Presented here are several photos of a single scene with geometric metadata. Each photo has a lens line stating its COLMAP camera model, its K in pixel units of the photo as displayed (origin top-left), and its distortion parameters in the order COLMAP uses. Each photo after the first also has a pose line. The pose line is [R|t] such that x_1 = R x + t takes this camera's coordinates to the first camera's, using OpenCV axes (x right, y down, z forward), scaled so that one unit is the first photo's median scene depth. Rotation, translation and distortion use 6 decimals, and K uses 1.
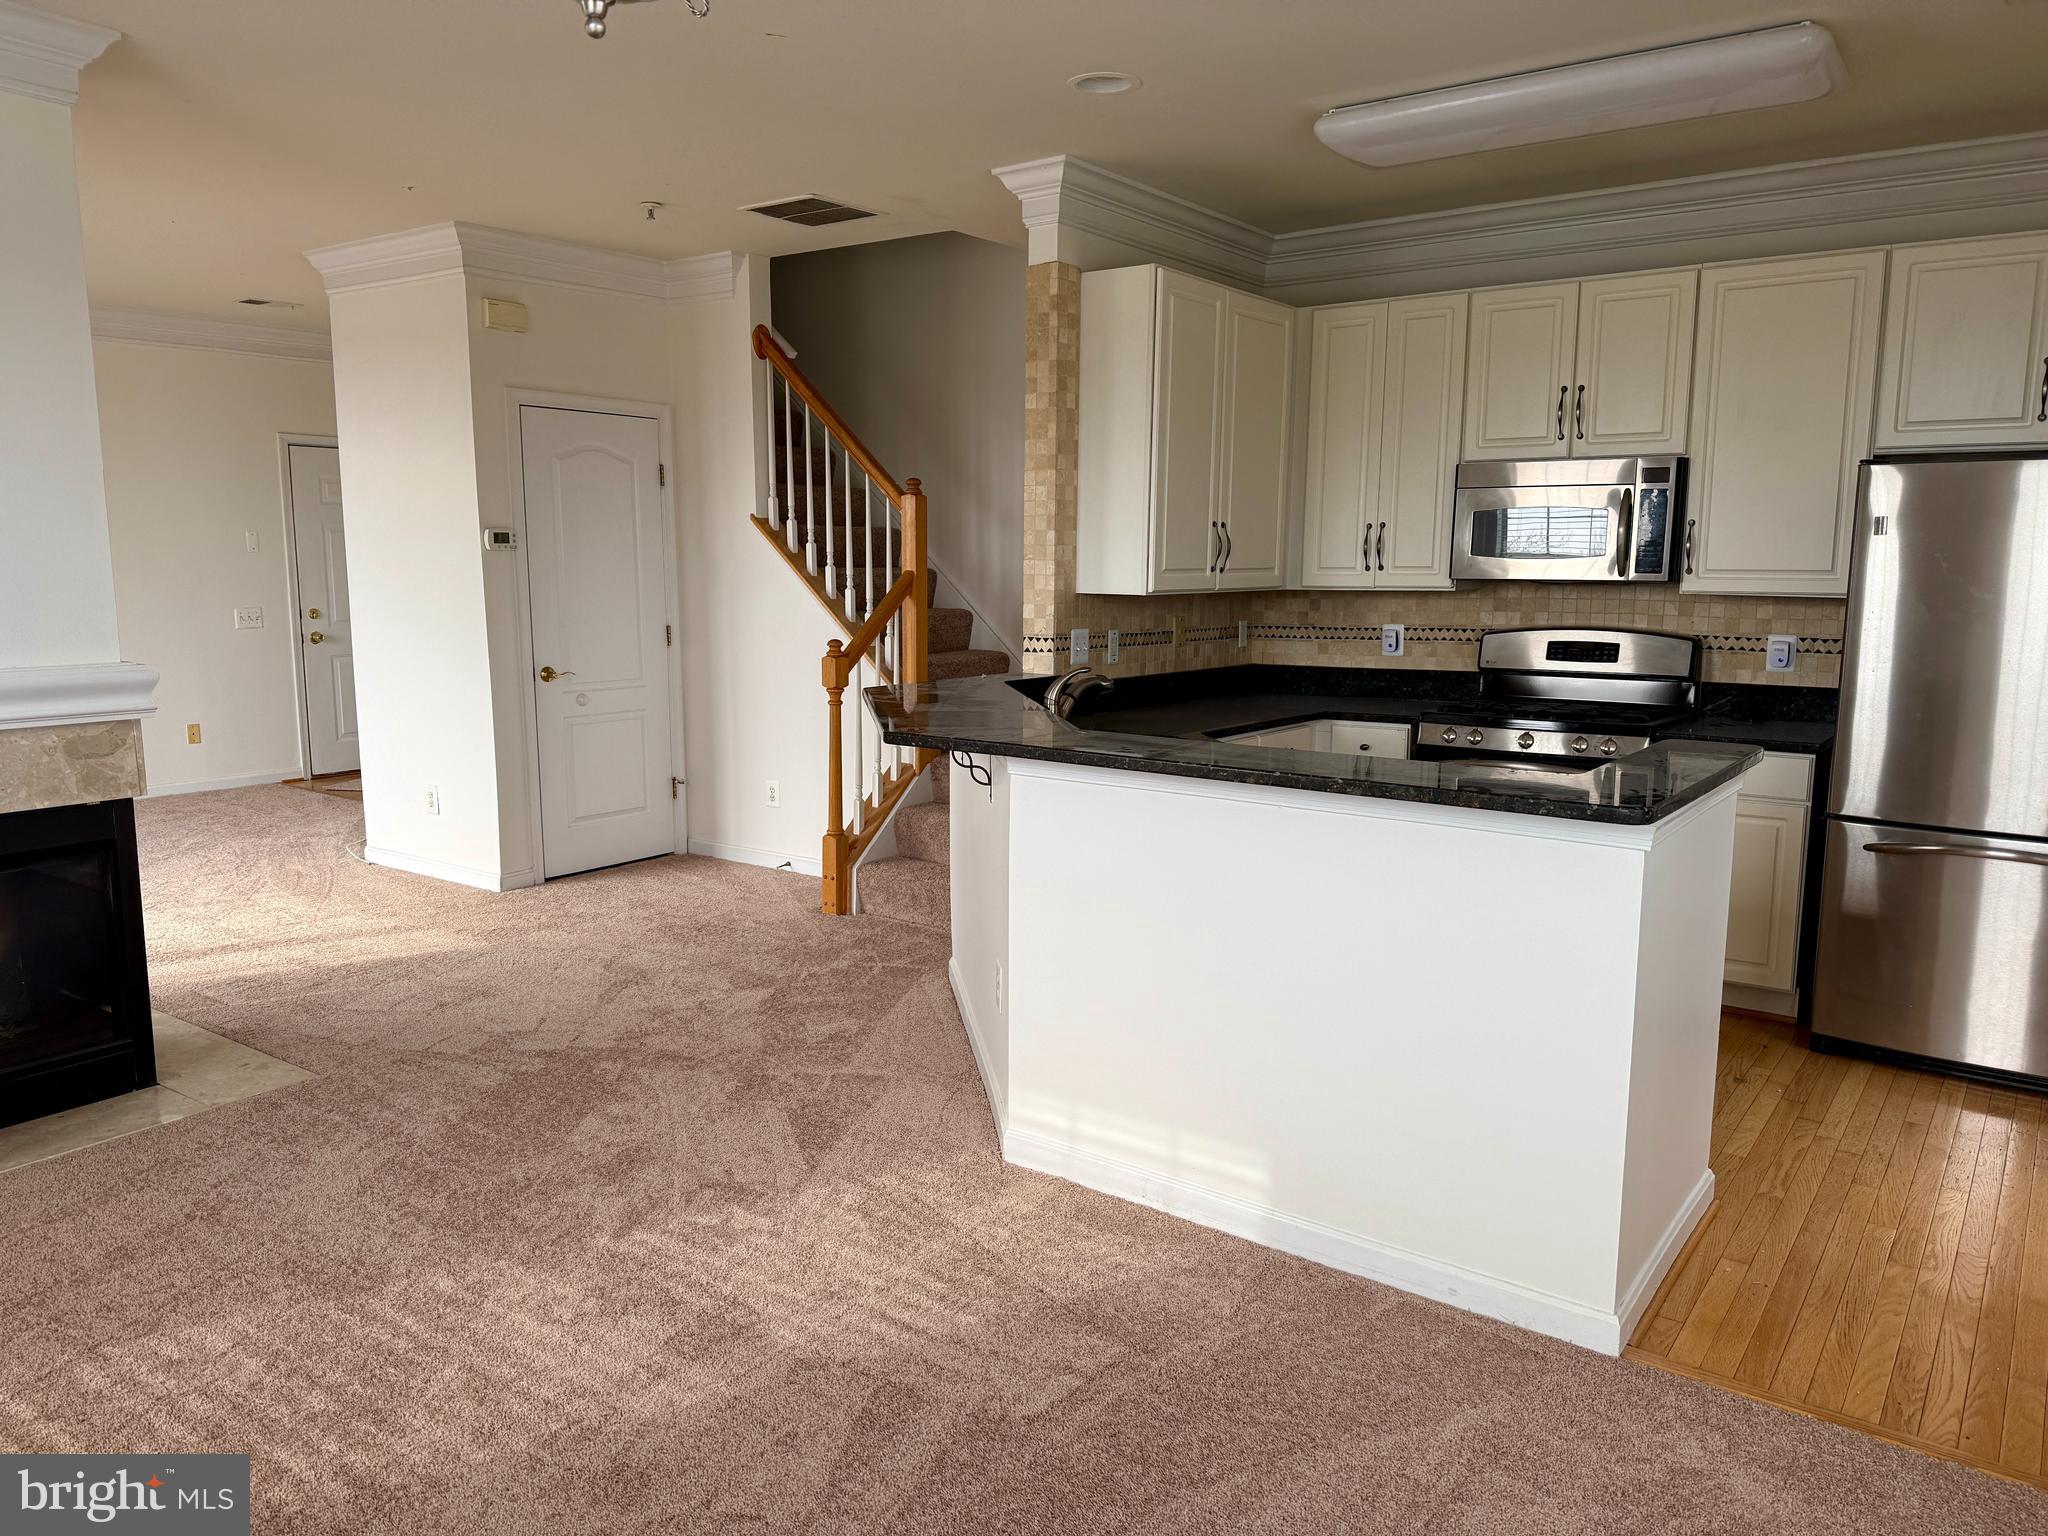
lens RADIAL K [[1435.1, 0, 1032.0], [0, 1435.1, 775.6], [0, 0, 1]] dist [0.138013, -0.207325]
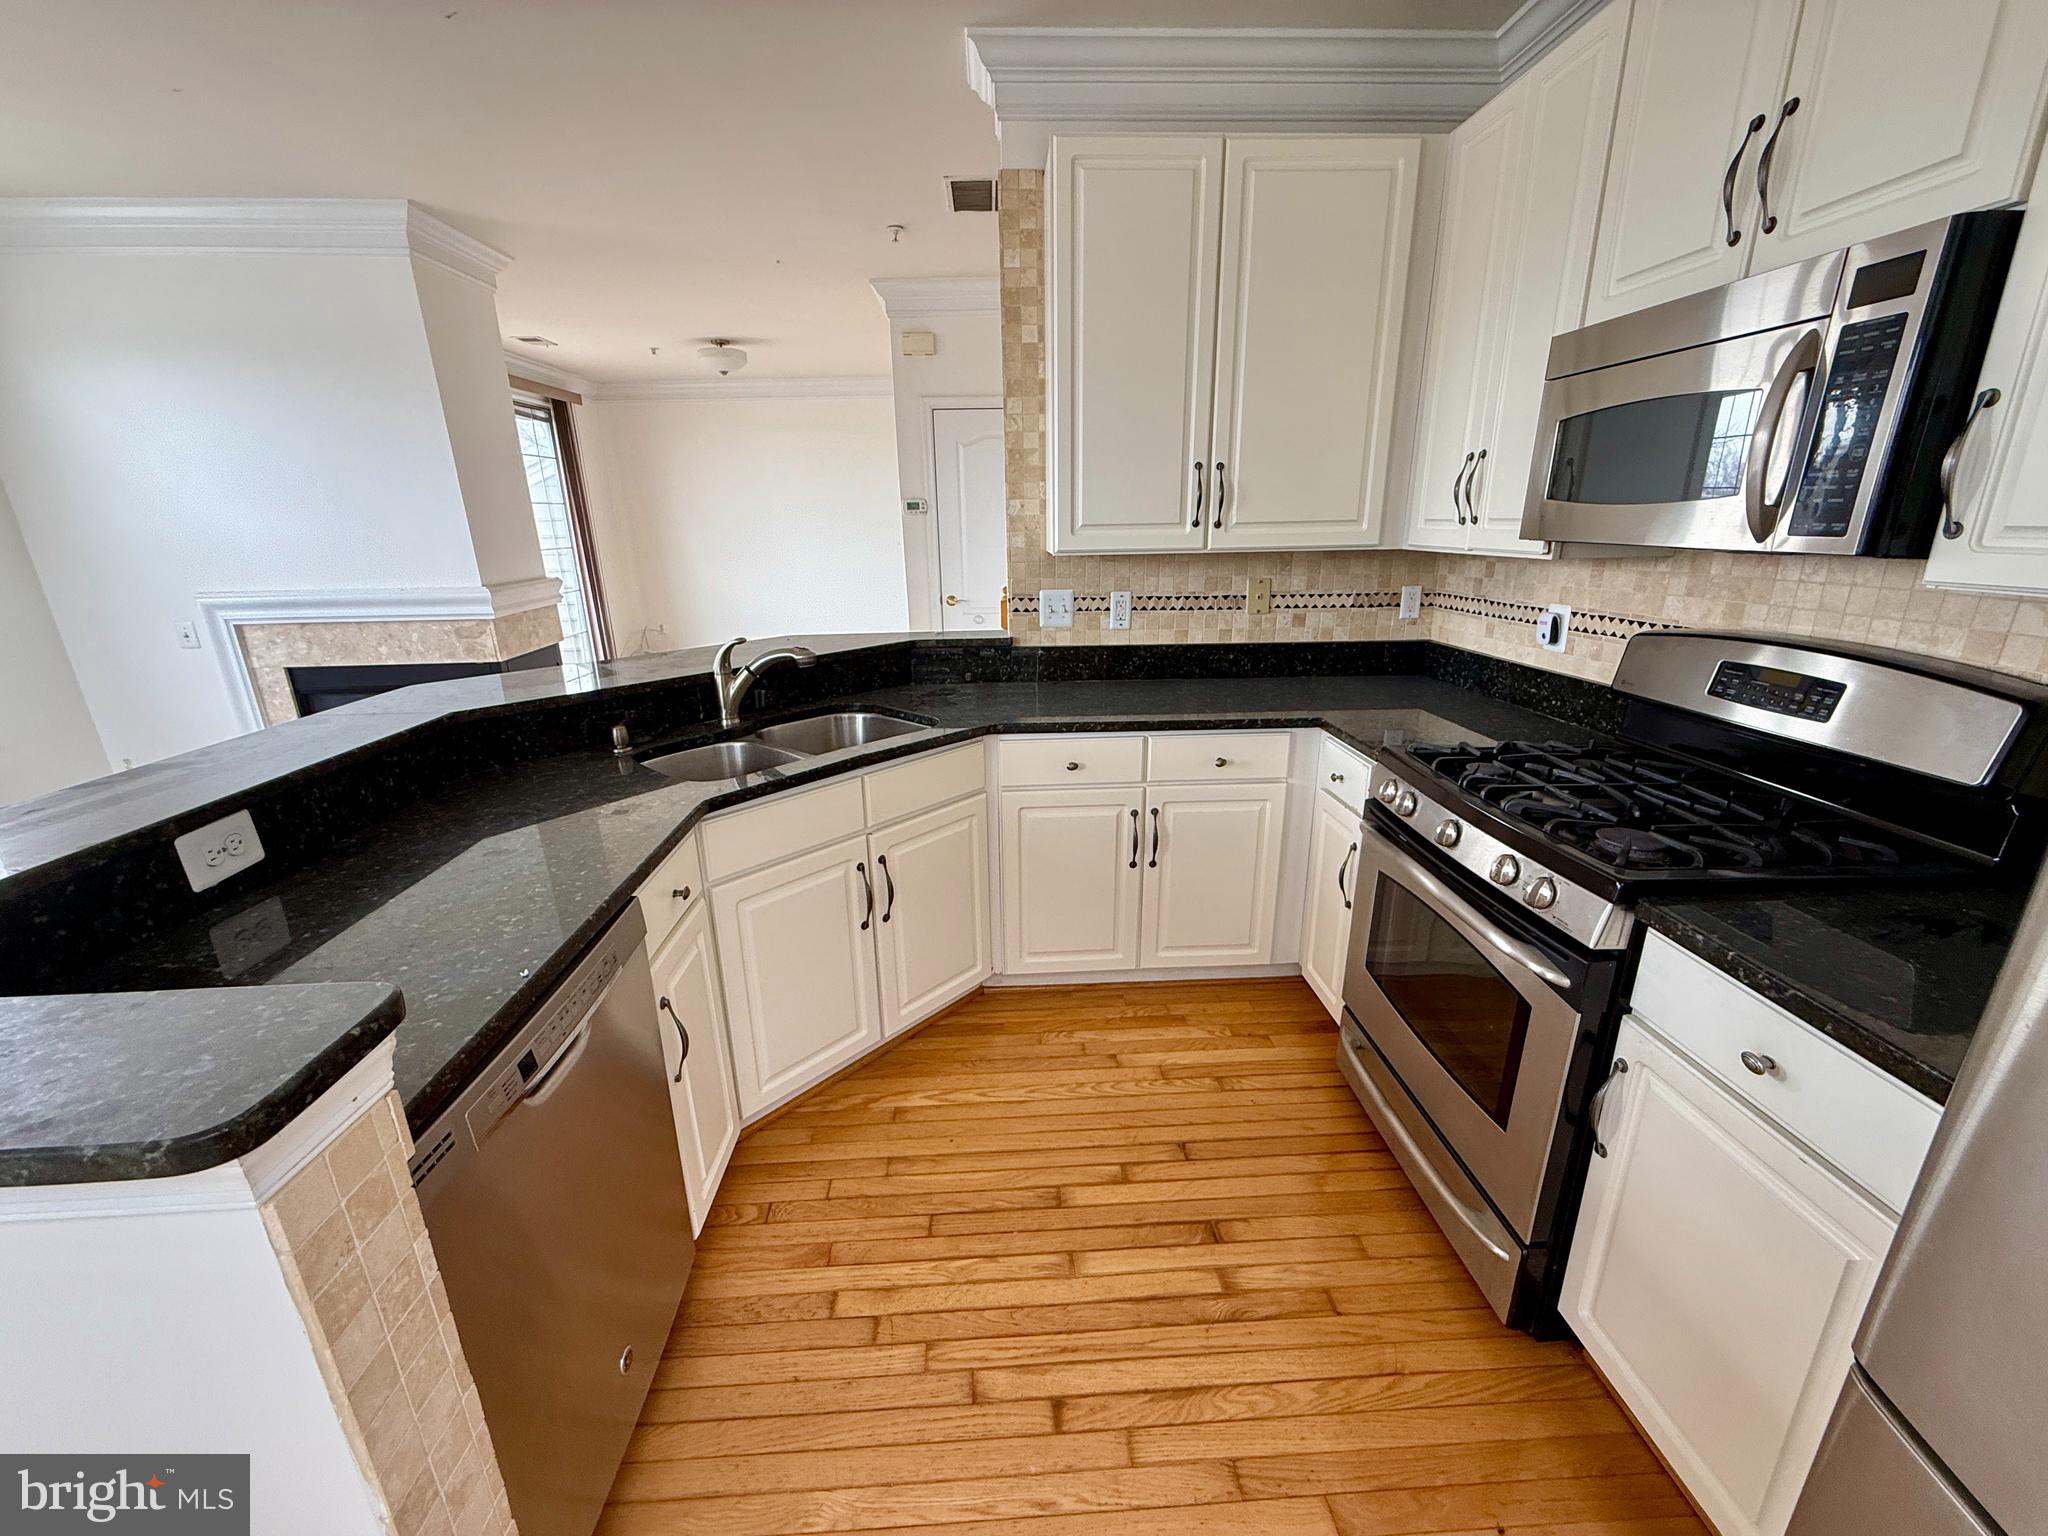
lens RADIAL K [[811.6, 0, 1027.1], [0, 811.6, 768.5], [0, 0, 1]] dist [-0.000961, 0.000071]
pose [[0.630823, 0.216690, -0.745055, 0.456793], [-0.098128, 0.974783, 0.200420, -0.094818], [0.769697, -0.053319, 0.636179, 0.654137]]
